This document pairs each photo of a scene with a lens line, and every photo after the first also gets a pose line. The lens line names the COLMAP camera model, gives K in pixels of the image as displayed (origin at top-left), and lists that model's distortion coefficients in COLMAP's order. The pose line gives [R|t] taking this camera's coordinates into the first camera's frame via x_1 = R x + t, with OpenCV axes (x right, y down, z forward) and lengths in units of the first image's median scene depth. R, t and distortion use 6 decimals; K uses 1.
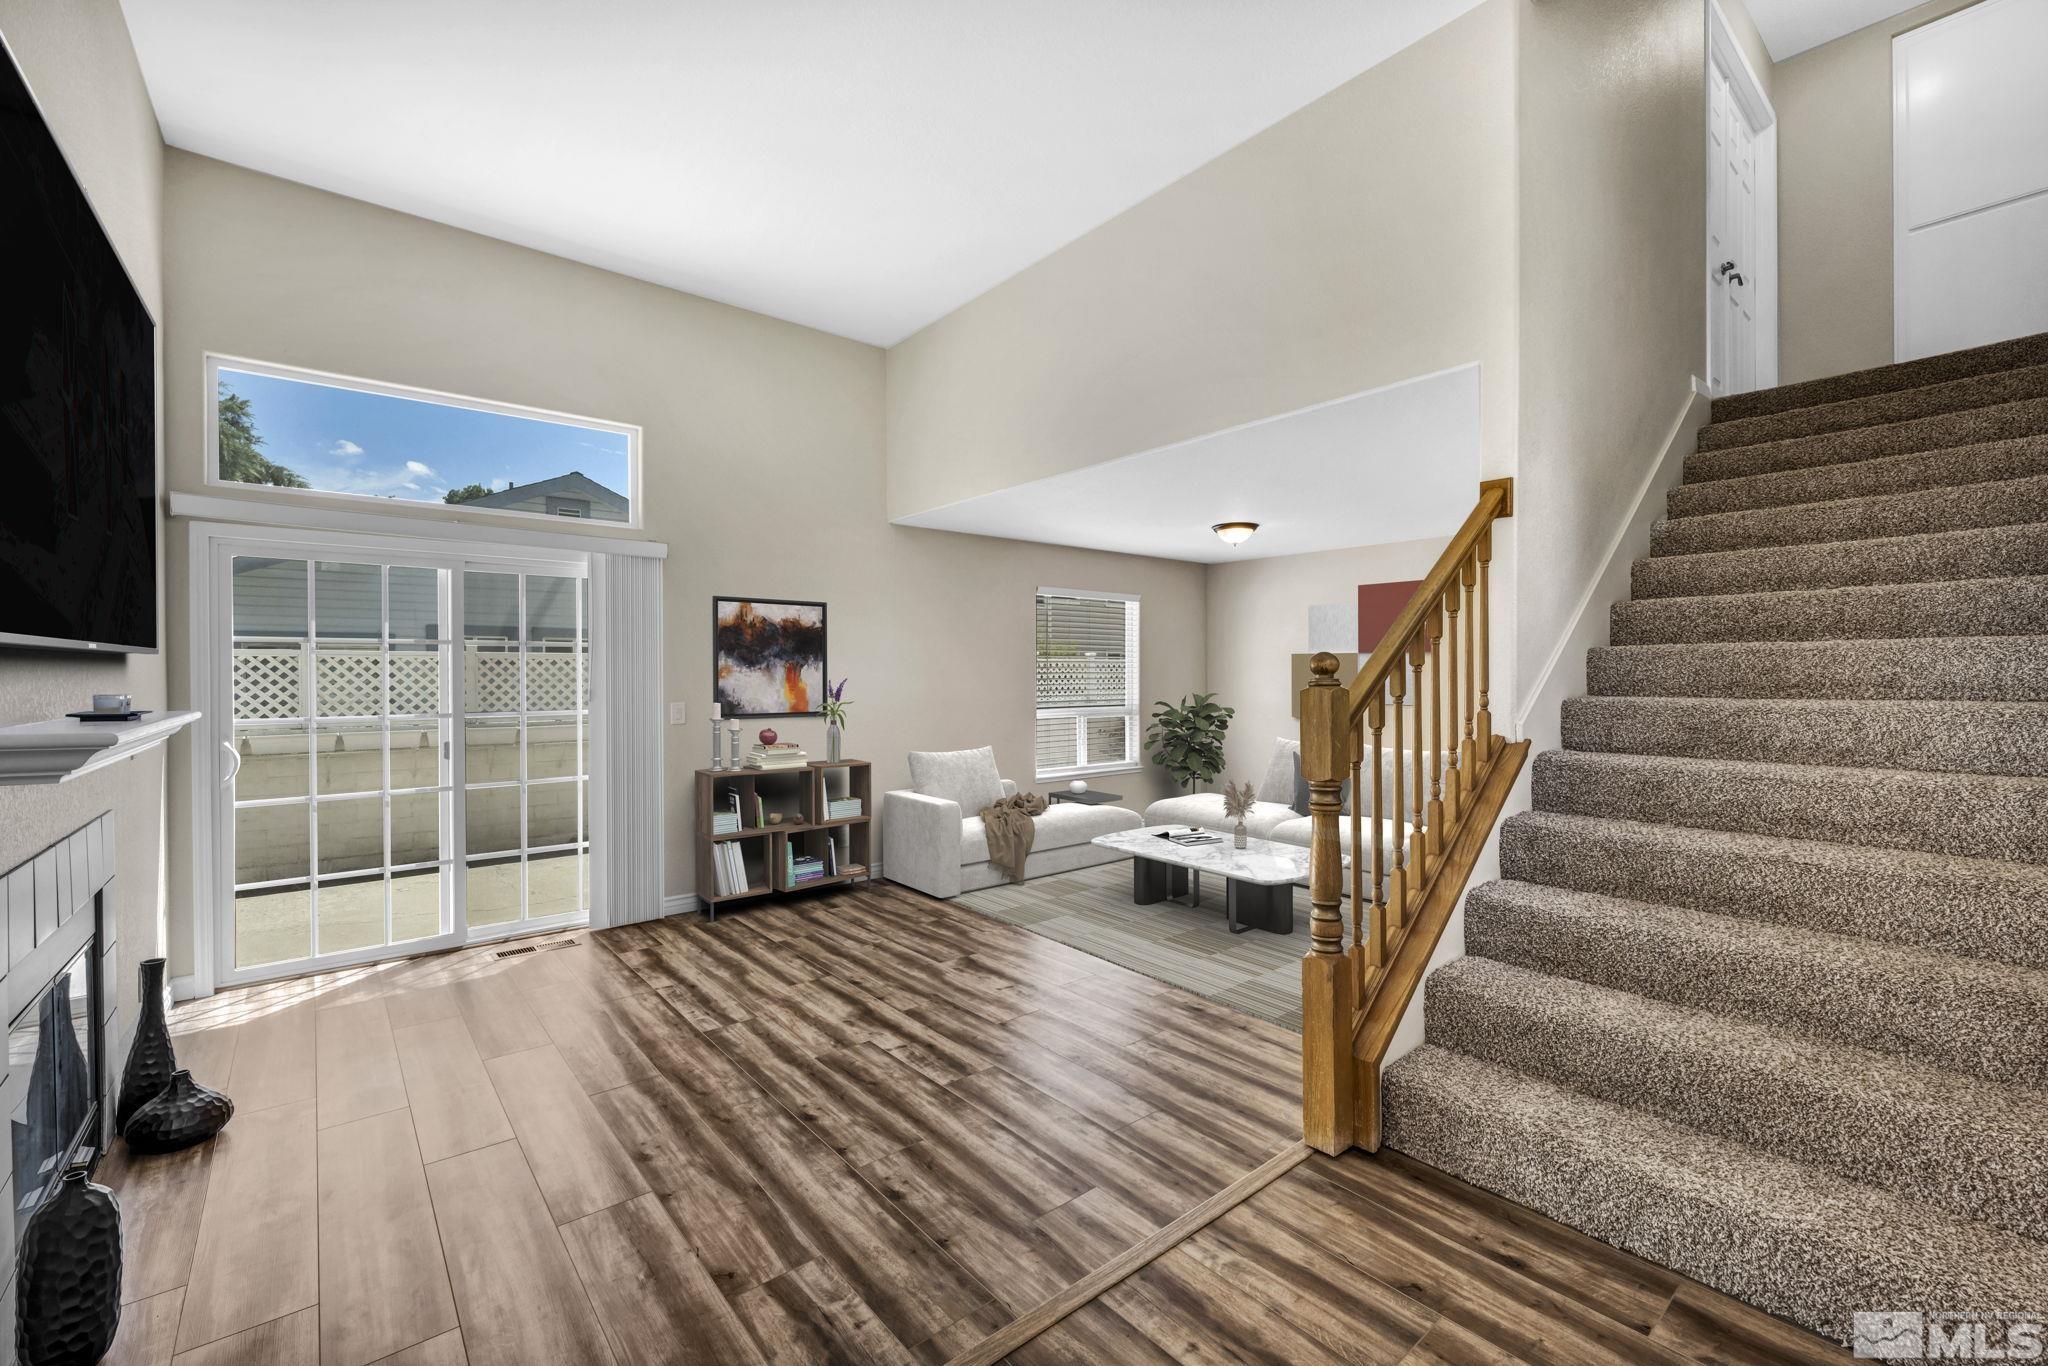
lens RADIAL K [[837.9, 0, 1033.9], [0, 837.9, 683.6], [0, 0, 1]] dist [-0.000237, 0.001496]
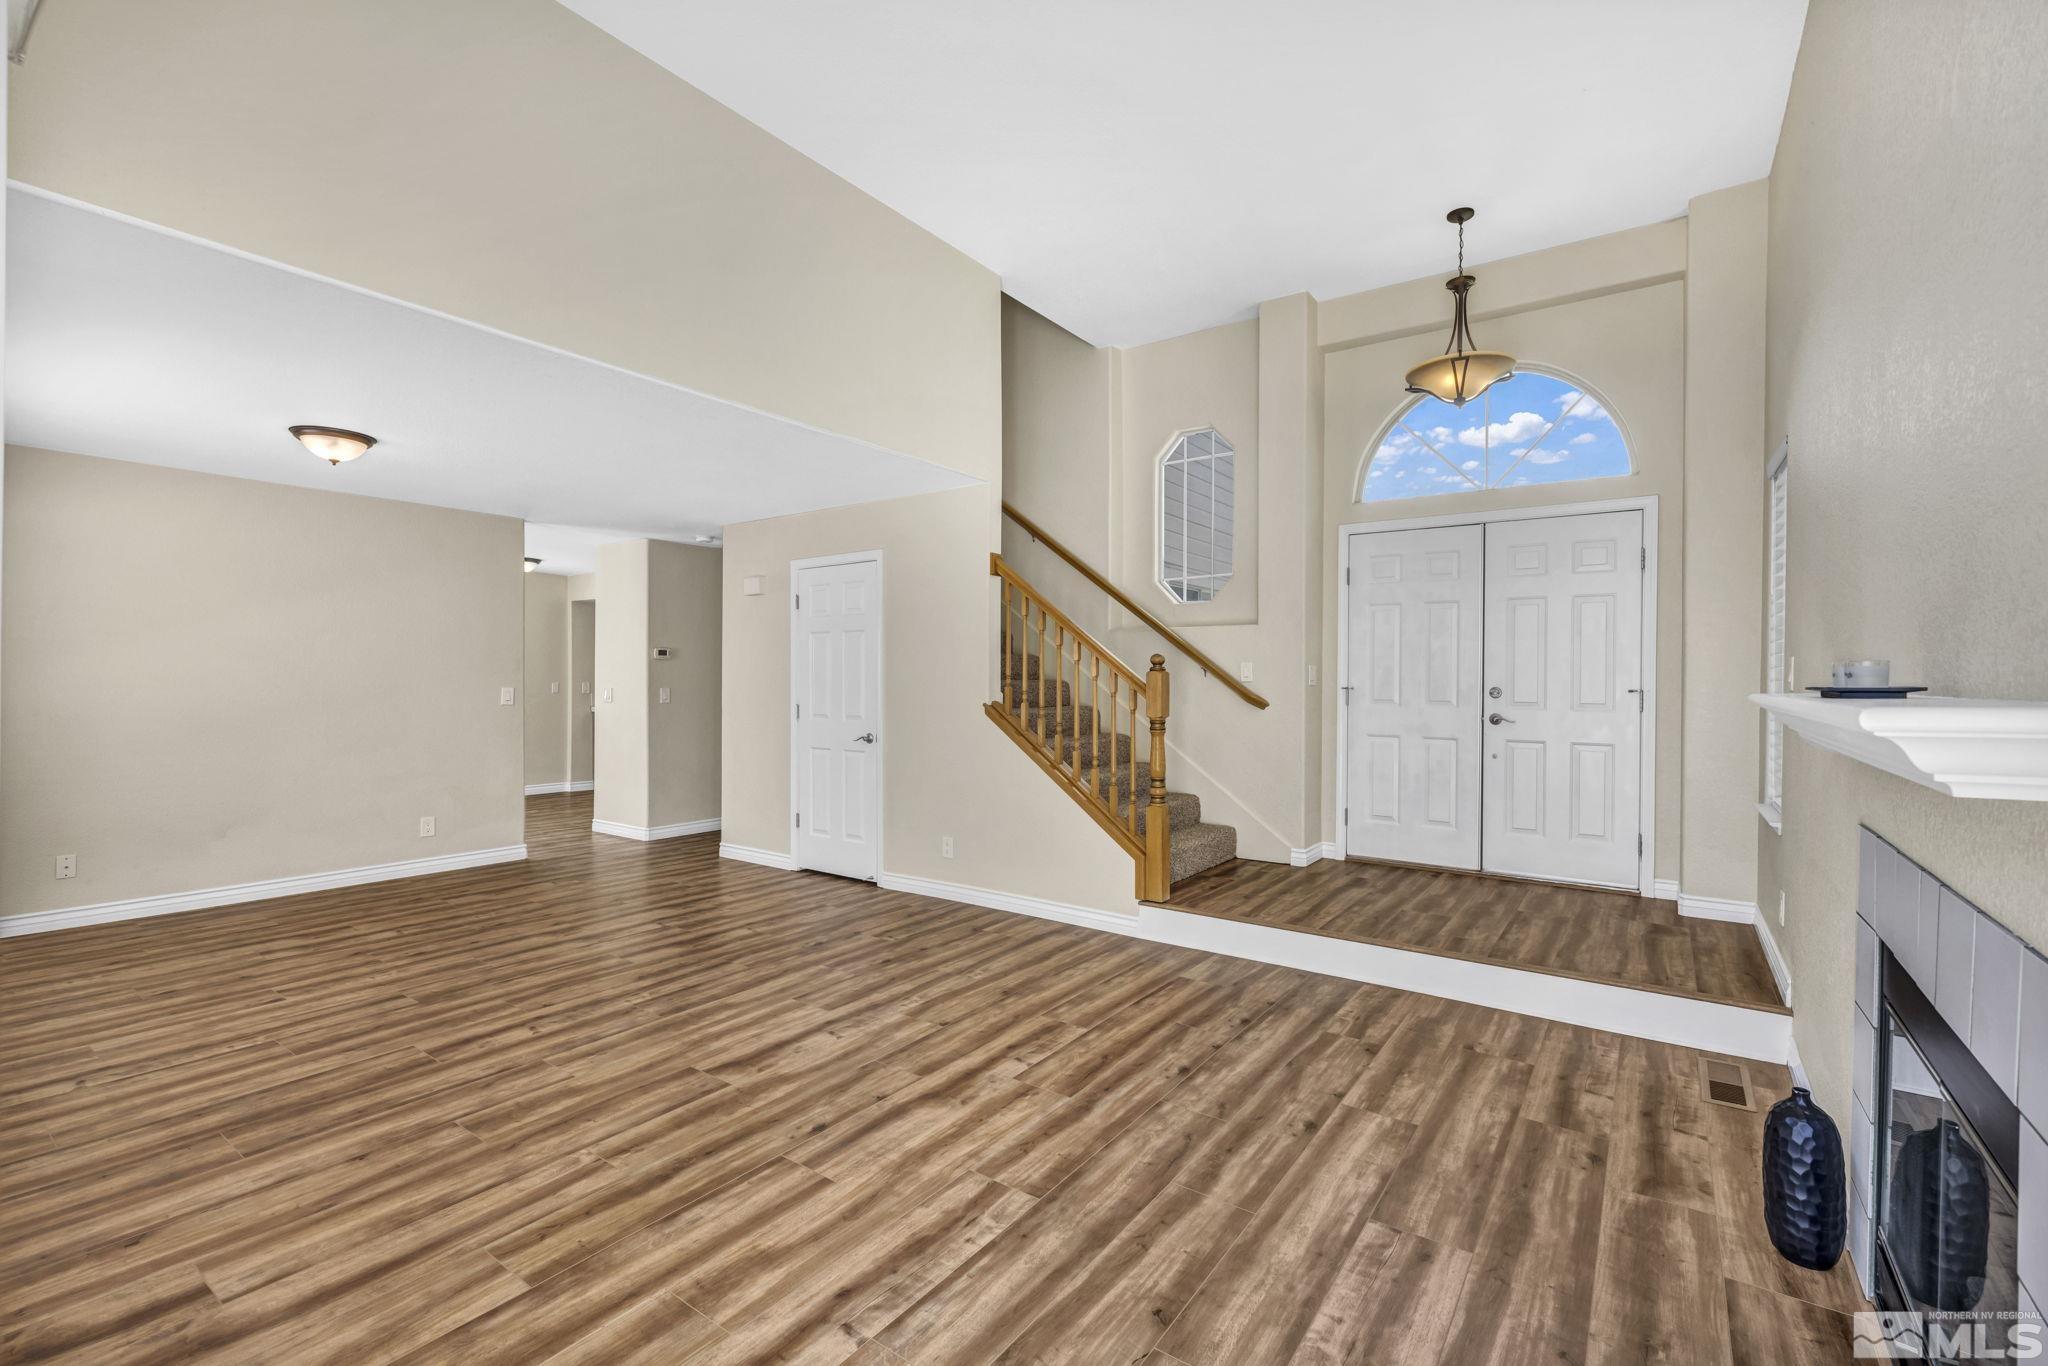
lens RADIAL K [[888.2, 0, 1020.2], [0, 888.2, 687.4], [0, 0, 1]] dist [0.009490, -0.001041]
pose [[-0.233617, -0.005096, 0.972315, -1.258879], [0.001072, 0.999984, 0.005499, 0.025049], [-0.972328, 0.002327, -0.233608, 1.402066]]
